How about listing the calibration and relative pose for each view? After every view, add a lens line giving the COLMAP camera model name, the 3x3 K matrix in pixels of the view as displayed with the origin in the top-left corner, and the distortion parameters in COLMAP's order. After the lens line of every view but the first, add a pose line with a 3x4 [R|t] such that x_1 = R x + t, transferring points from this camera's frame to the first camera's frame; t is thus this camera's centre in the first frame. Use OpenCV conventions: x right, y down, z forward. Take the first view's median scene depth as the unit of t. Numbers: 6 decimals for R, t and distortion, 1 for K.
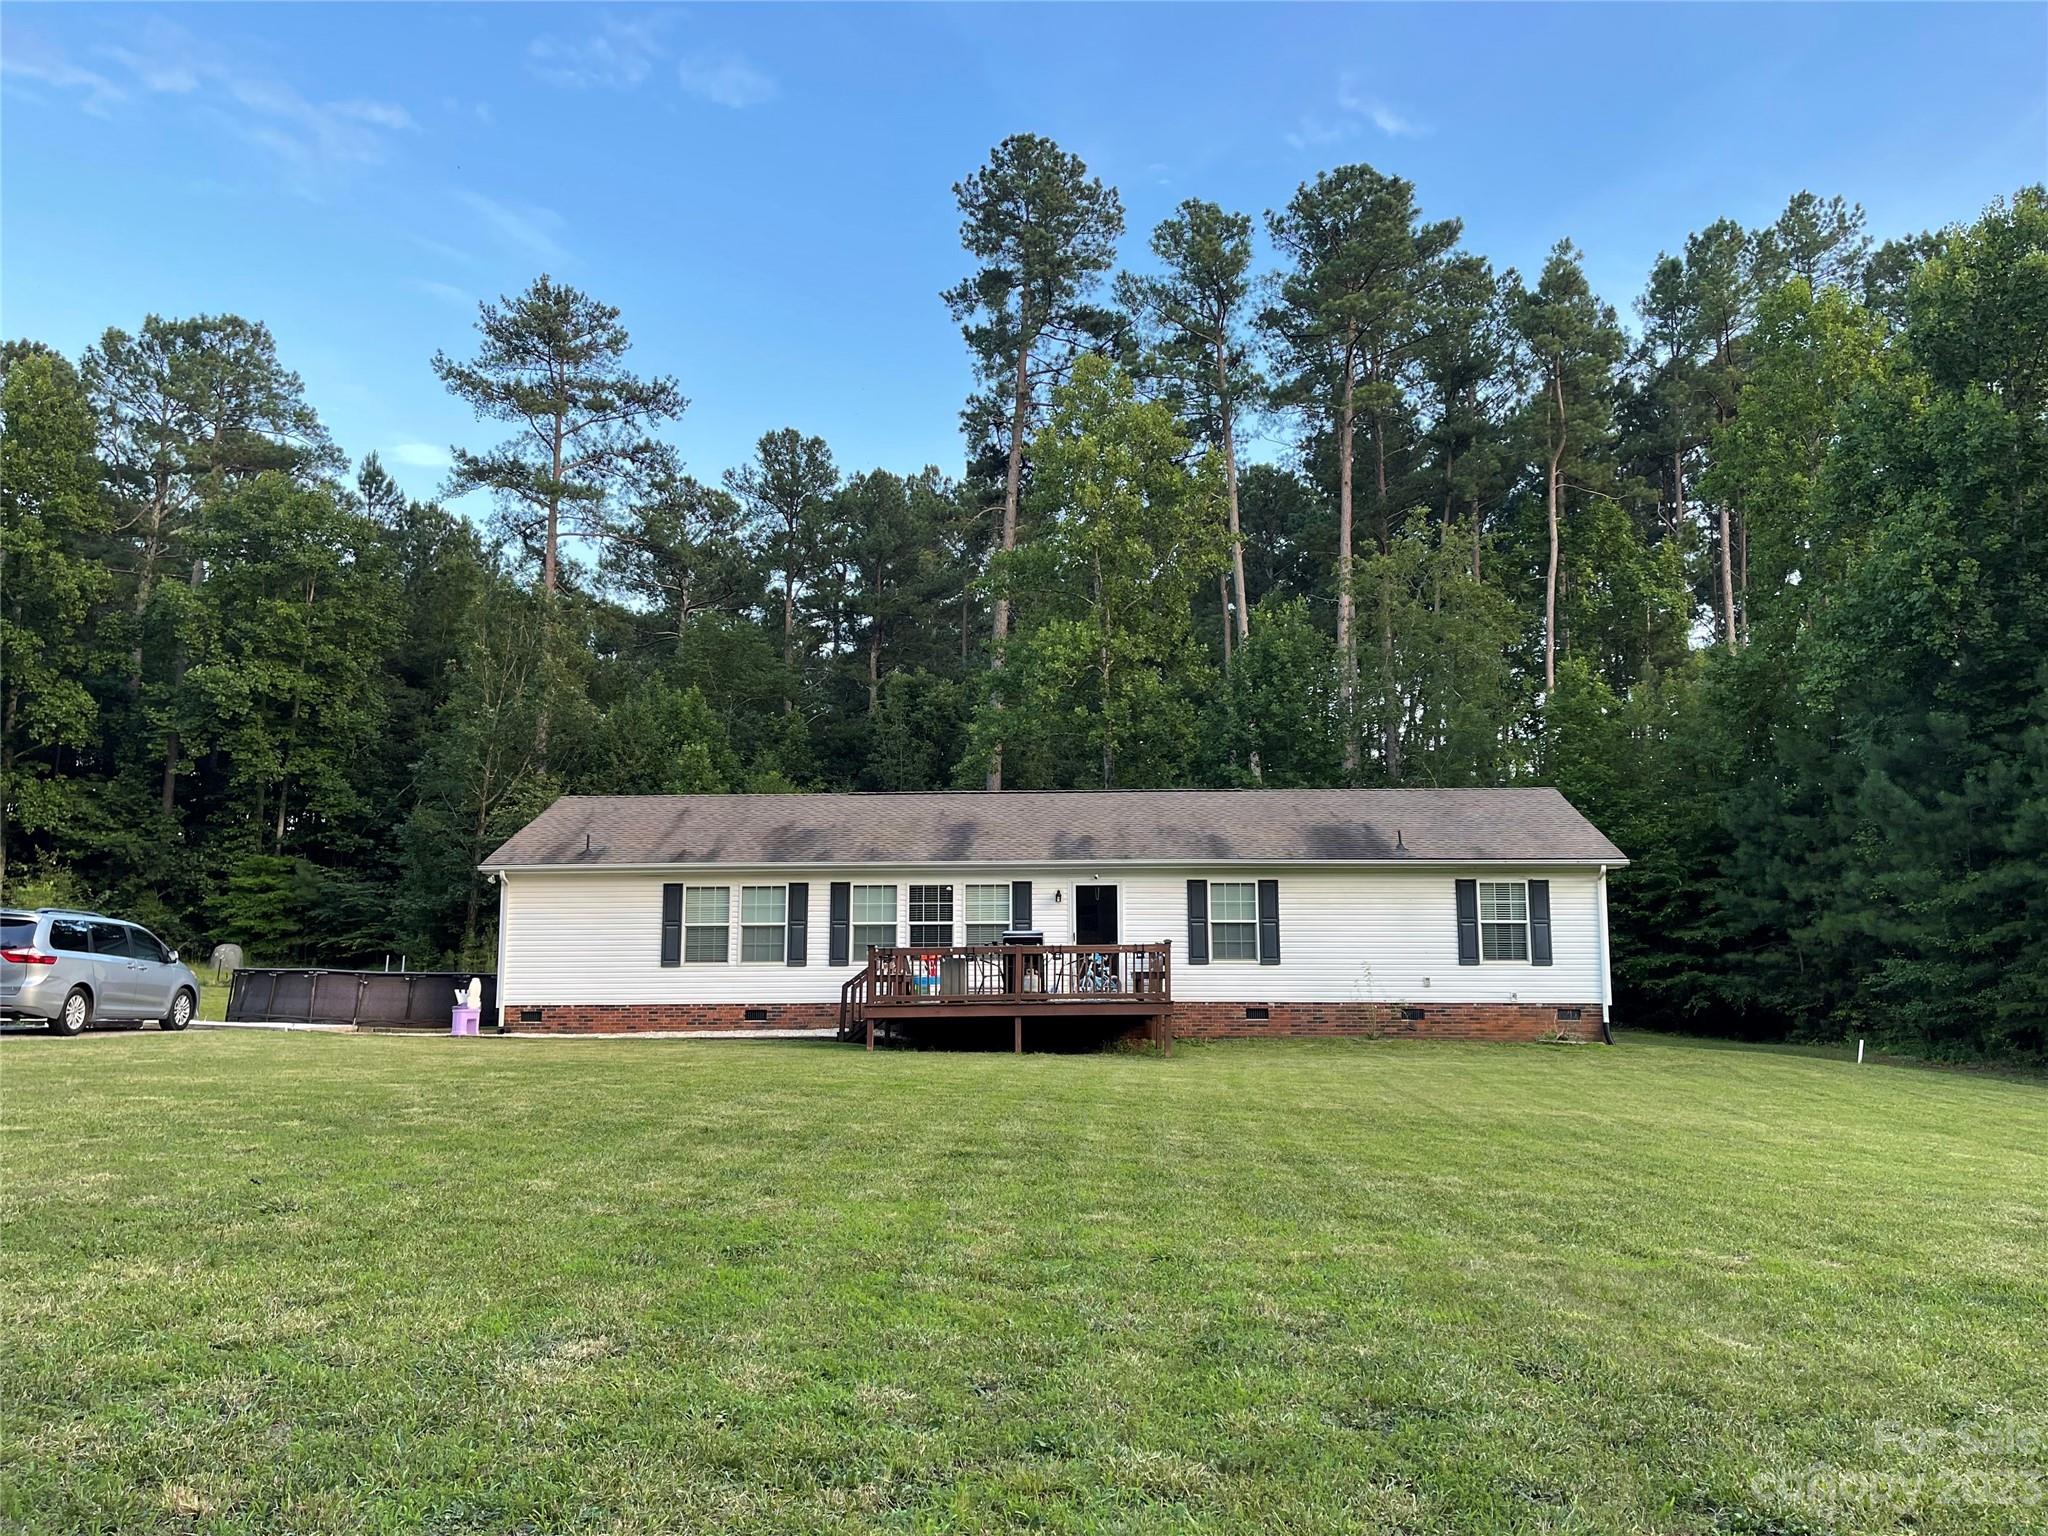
lens RADIAL K [[1620.3, 0, 1024.0], [0, 1620.3, 768.0], [0, 0, 1]] dist [0.106077, -0.168722]
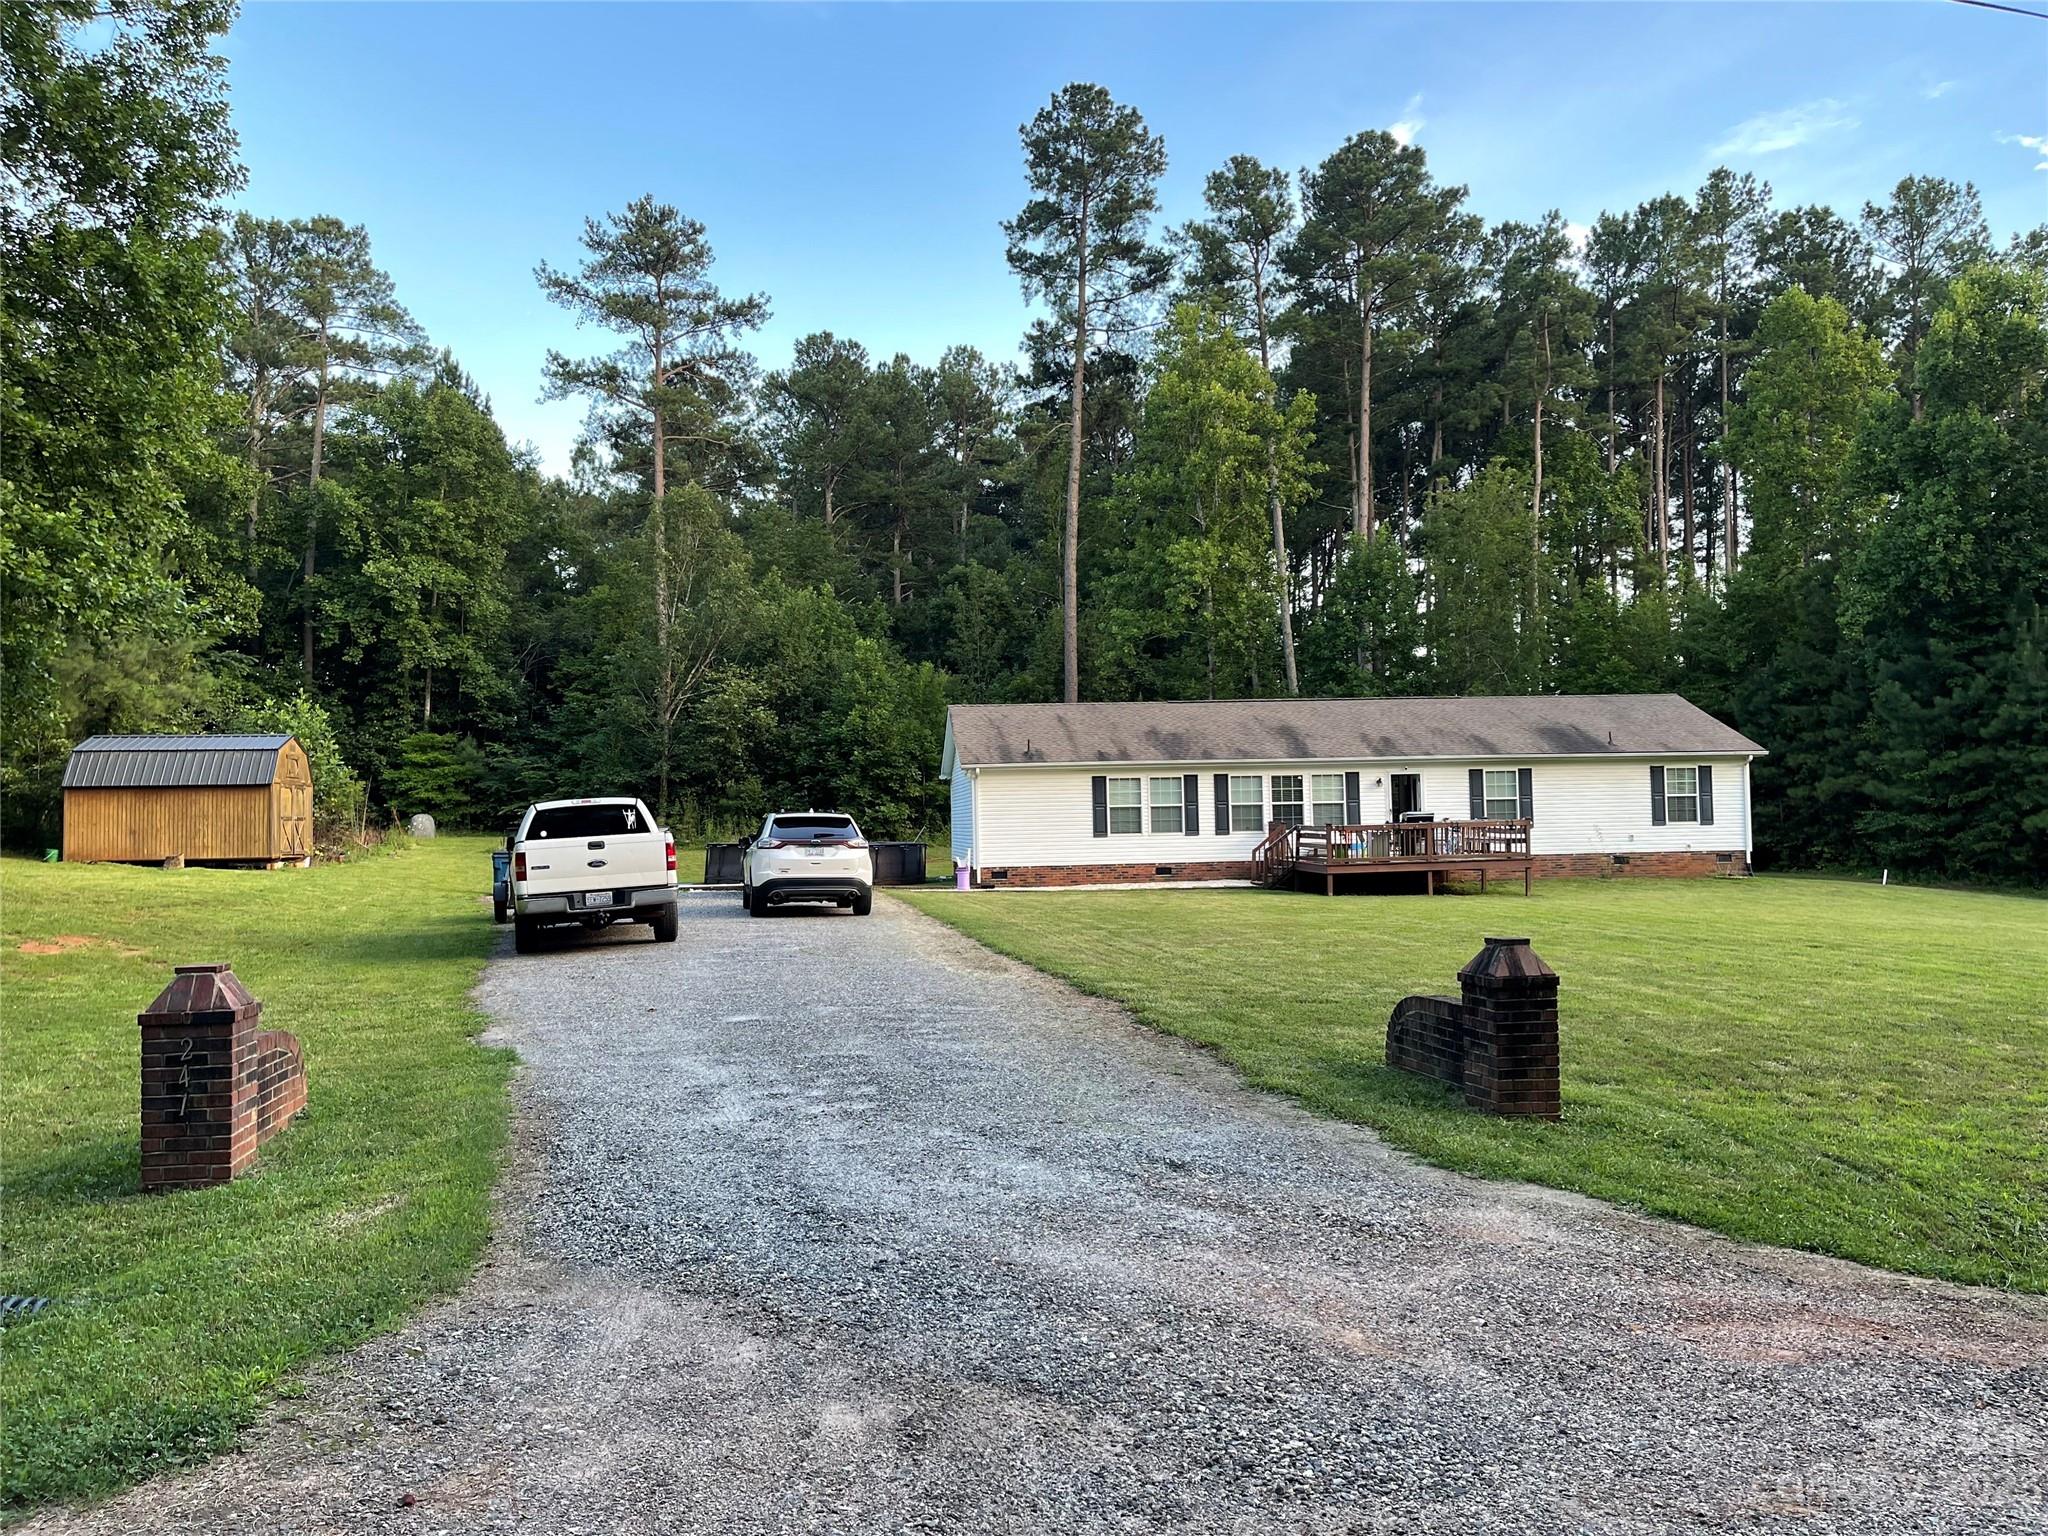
lens RADIAL K [[1620.3, 0, 1024.0], [0, 1620.3, 768.0], [0, 0, 1]] dist [0.106077, -0.168722]
pose [[0.987302, -0.013510, 0.158279, -0.434123], [-0.002178, 0.995132, 0.098526, -0.060281], [-0.158840, -0.097620, 0.982466, -0.273362]]
